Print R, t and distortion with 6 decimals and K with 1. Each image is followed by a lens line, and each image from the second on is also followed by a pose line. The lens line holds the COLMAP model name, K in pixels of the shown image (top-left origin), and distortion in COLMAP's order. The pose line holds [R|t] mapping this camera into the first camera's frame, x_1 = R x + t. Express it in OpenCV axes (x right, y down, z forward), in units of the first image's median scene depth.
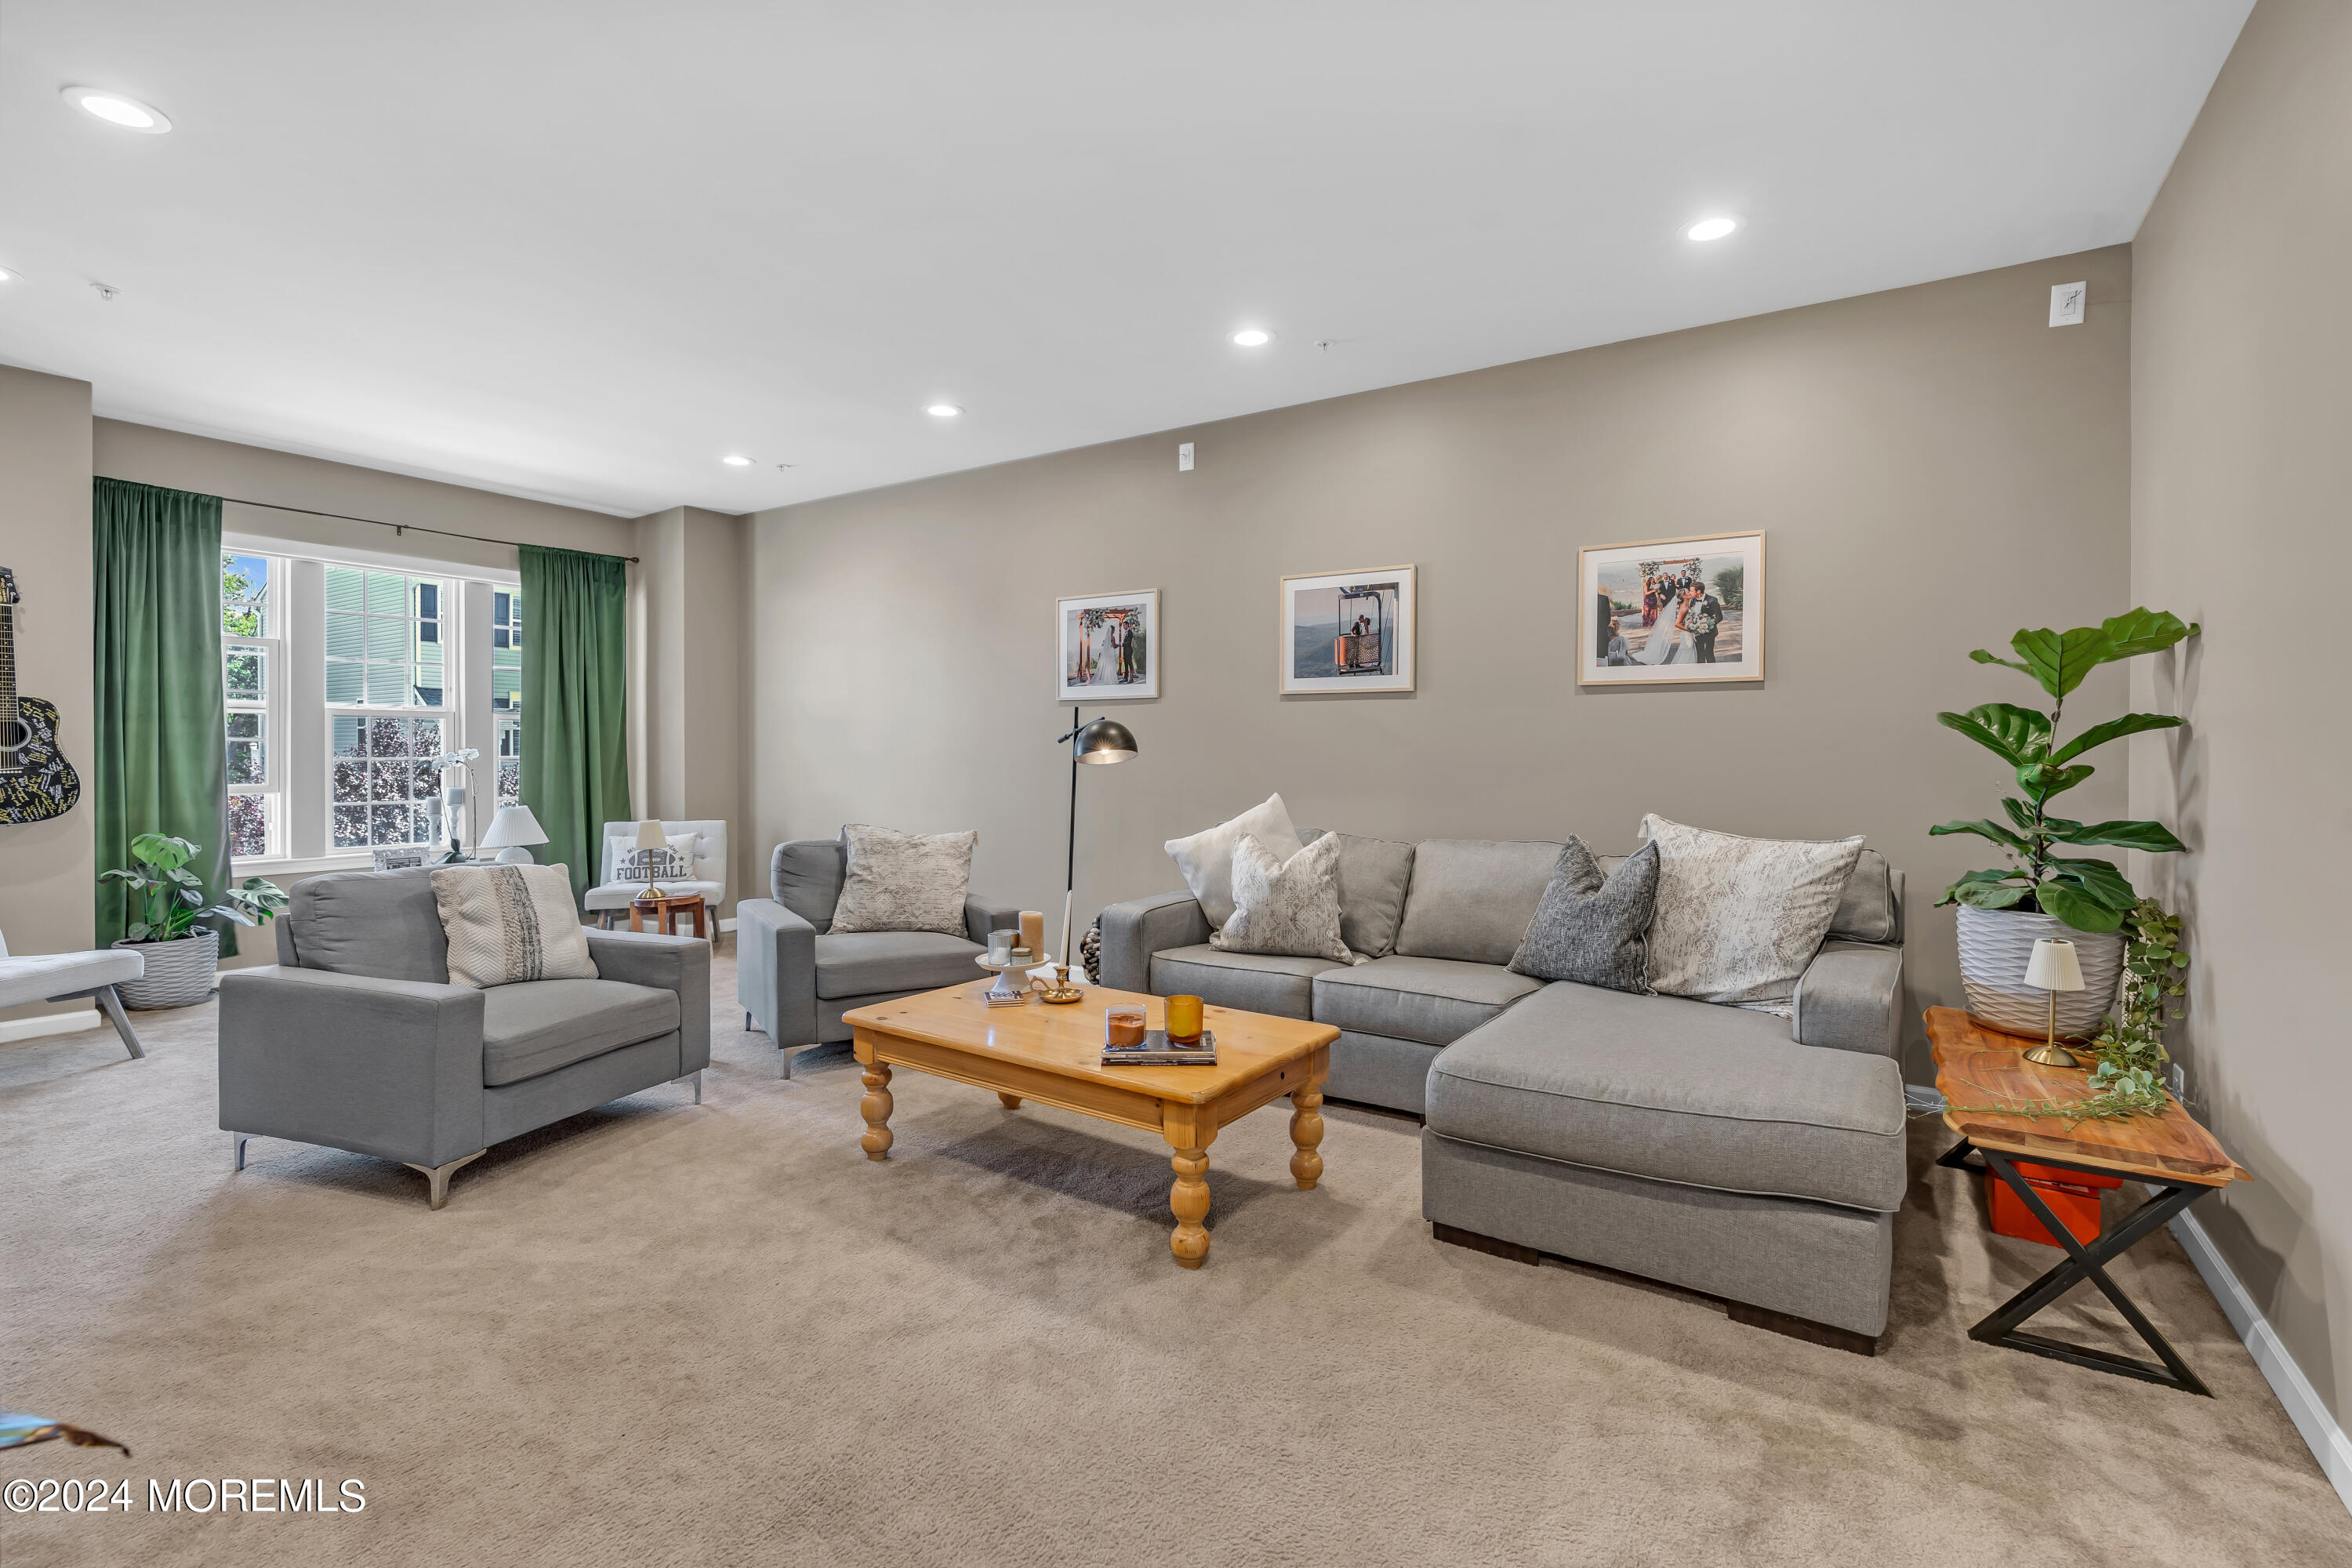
lens RADIAL K [[1066.6, 0, 1179.5], [0, 1066.6, 757.1], [0, 0, 1]] dist [-0.003376, 0.000219]
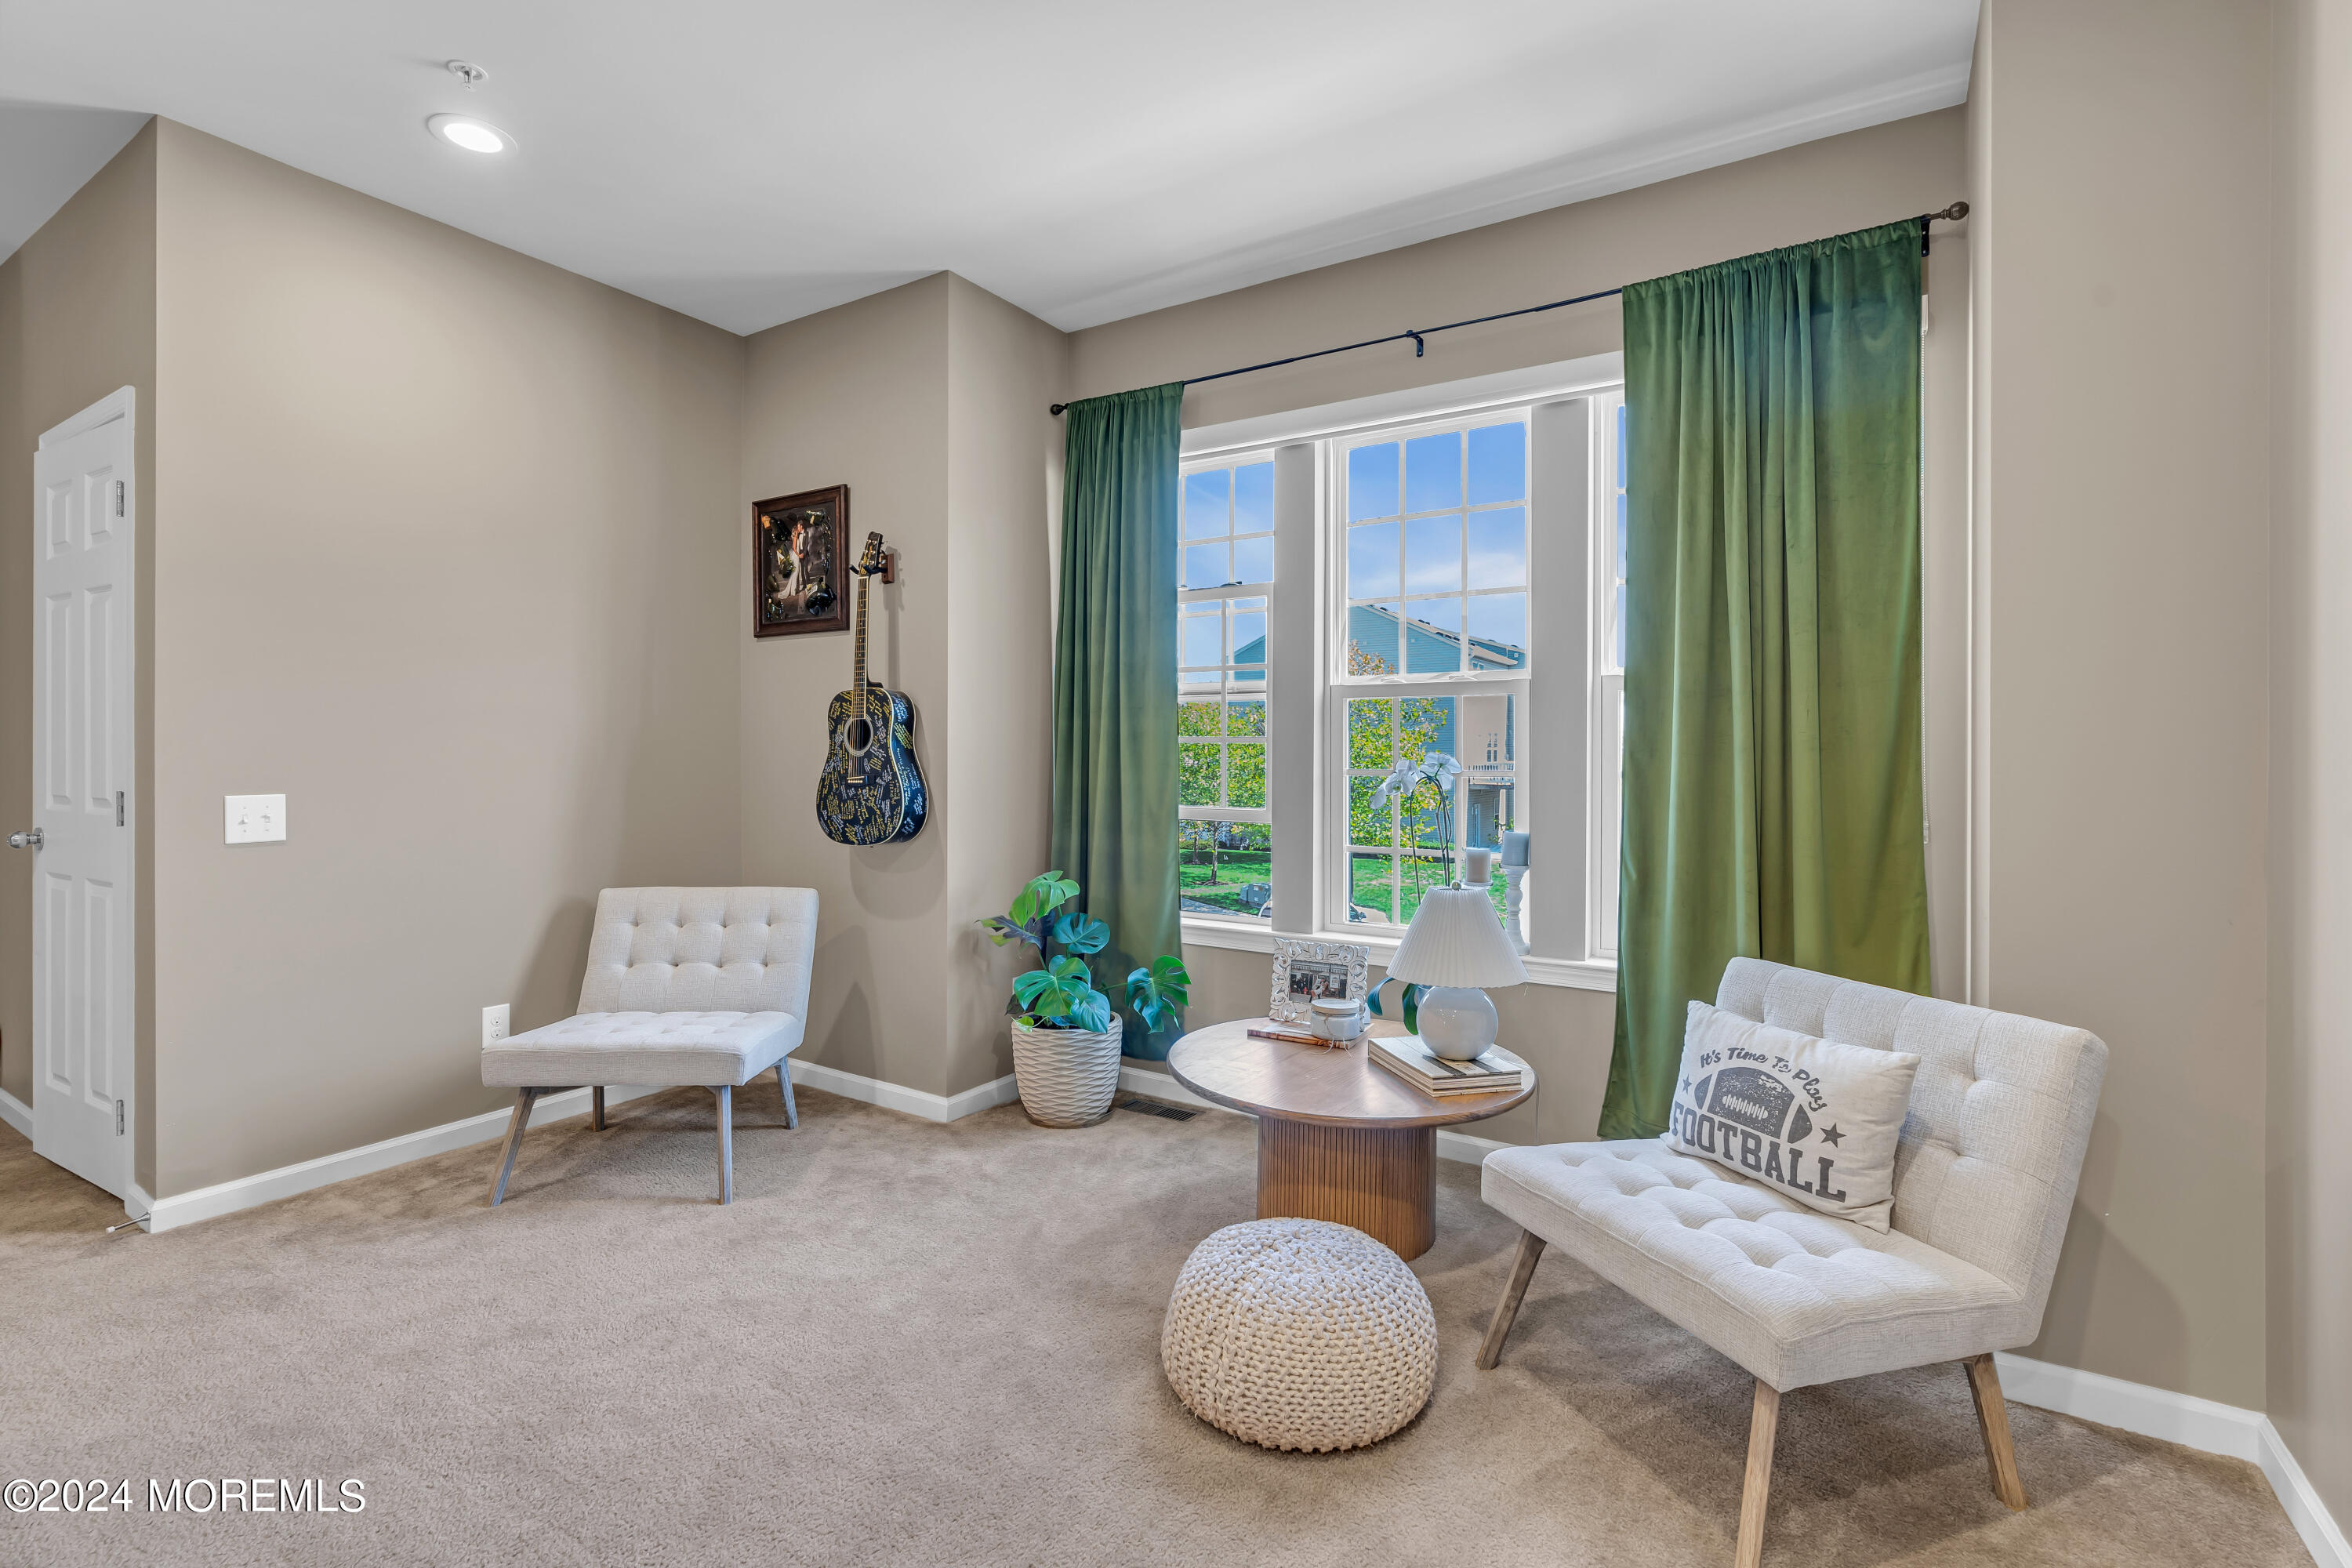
lens RADIAL K [[1066.6, 0, 1179.5], [0, 1066.6, 757.1], [0, 0, 1]] dist [-0.003376, 0.000219]
pose [[0.014434, -0.000253, -0.999896, -0.224971], [-0.008787, 0.999961, -0.000380, -0.005320], [0.999857, 0.008792, 0.014431, 1.002765]]
